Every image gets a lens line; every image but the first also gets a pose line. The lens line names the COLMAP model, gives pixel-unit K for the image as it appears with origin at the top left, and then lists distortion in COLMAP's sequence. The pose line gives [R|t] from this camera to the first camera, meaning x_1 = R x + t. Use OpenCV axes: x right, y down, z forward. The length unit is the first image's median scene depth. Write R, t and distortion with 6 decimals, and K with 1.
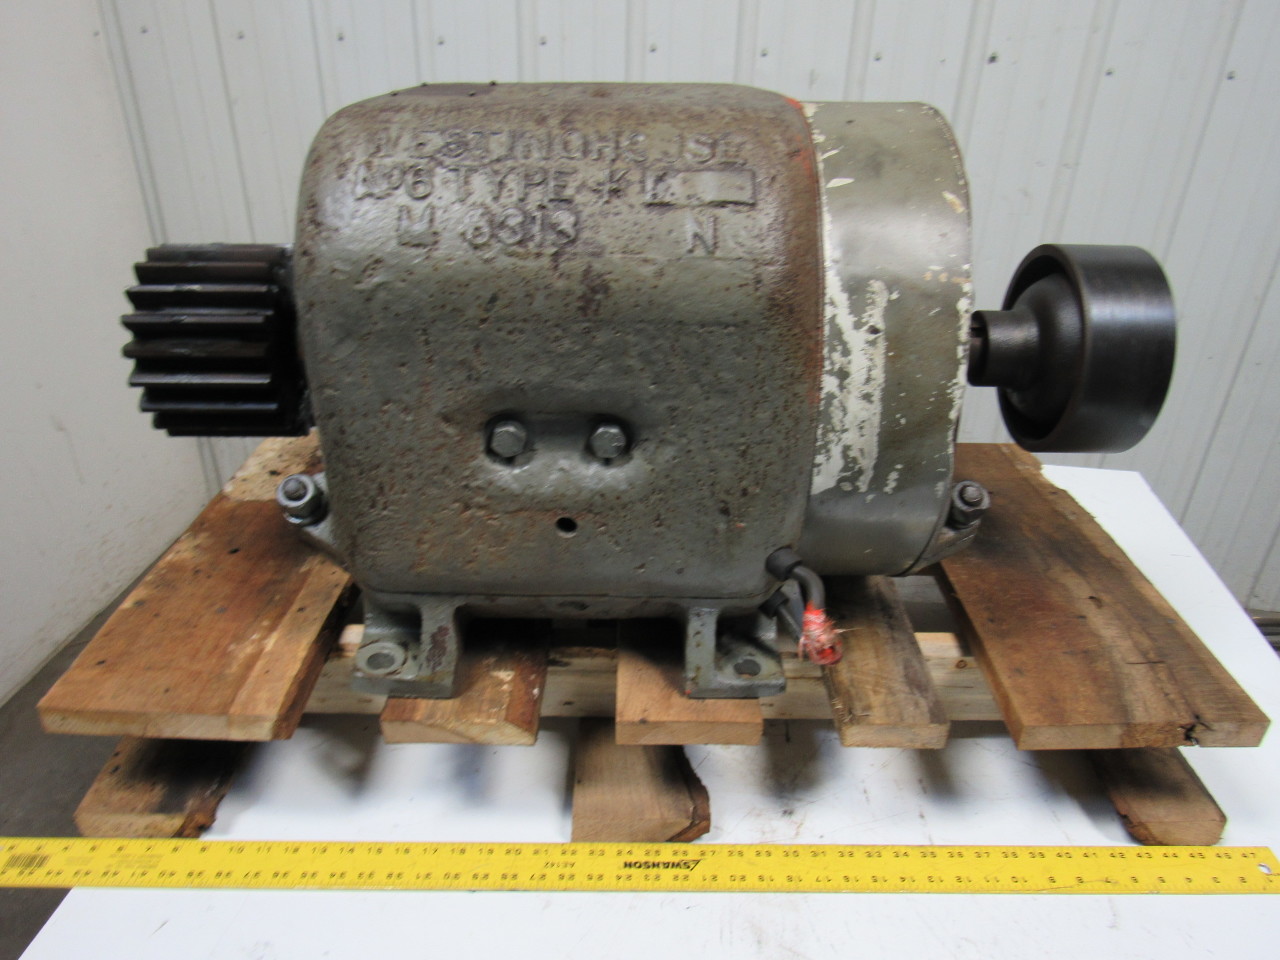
lens RADIAL K [[907.8, 0, 640.2], [0, 907.8, 483.7], [0, 0, 1]] dist [-0.031350, 0.000814]
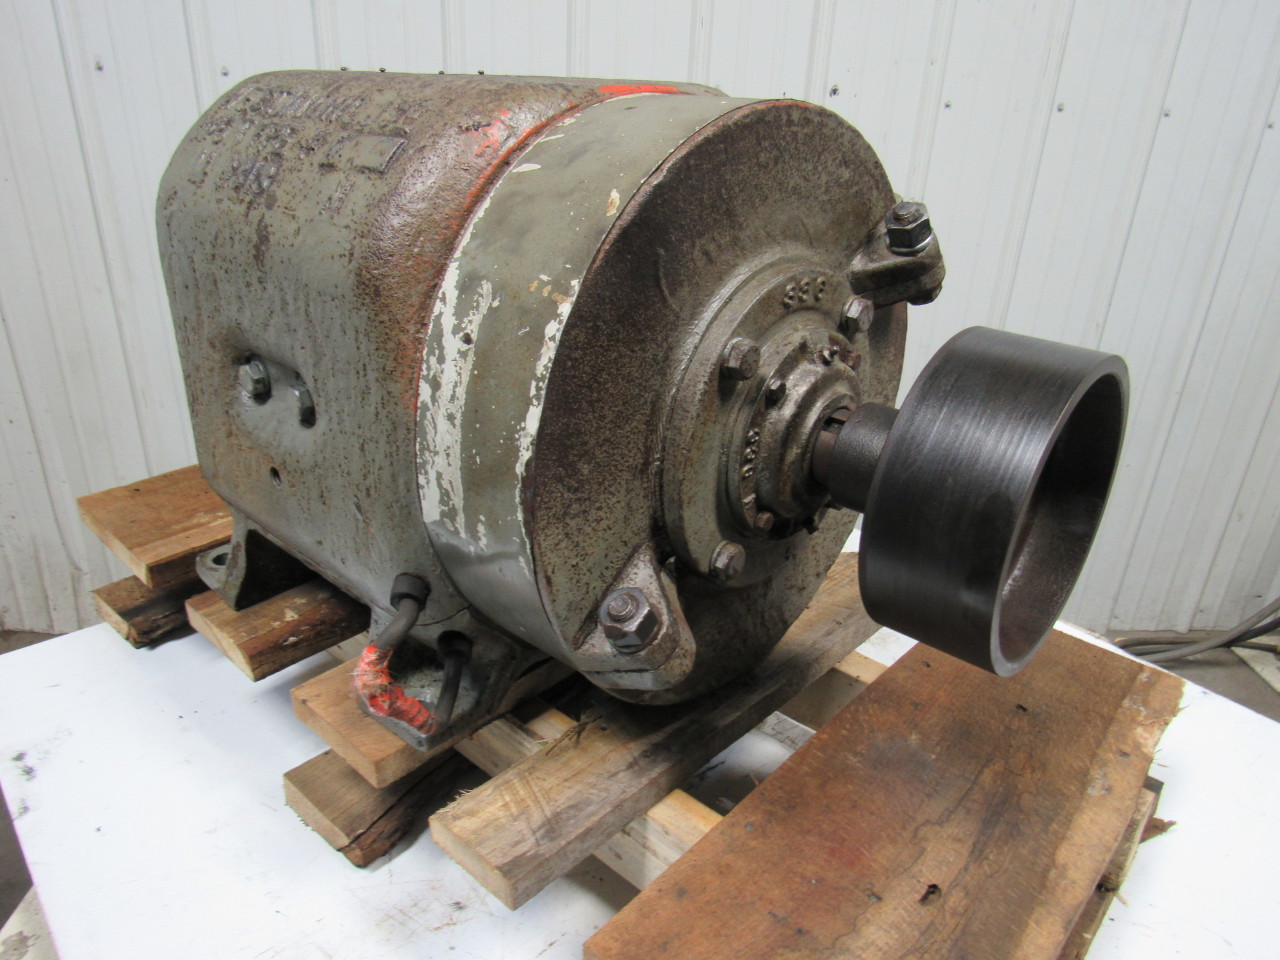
lens RADIAL K [[907.8, 0, 635.1], [0, 907.8, 492.1], [0, 0, 1]] dist [-0.031350, 0.000814]
pose [[0.745154, 0.294243, -0.598470, 0.893318], [-0.335650, 0.940926, 0.044697, -0.126417], [0.576268, 0.167571, 0.799897, 0.454010]]
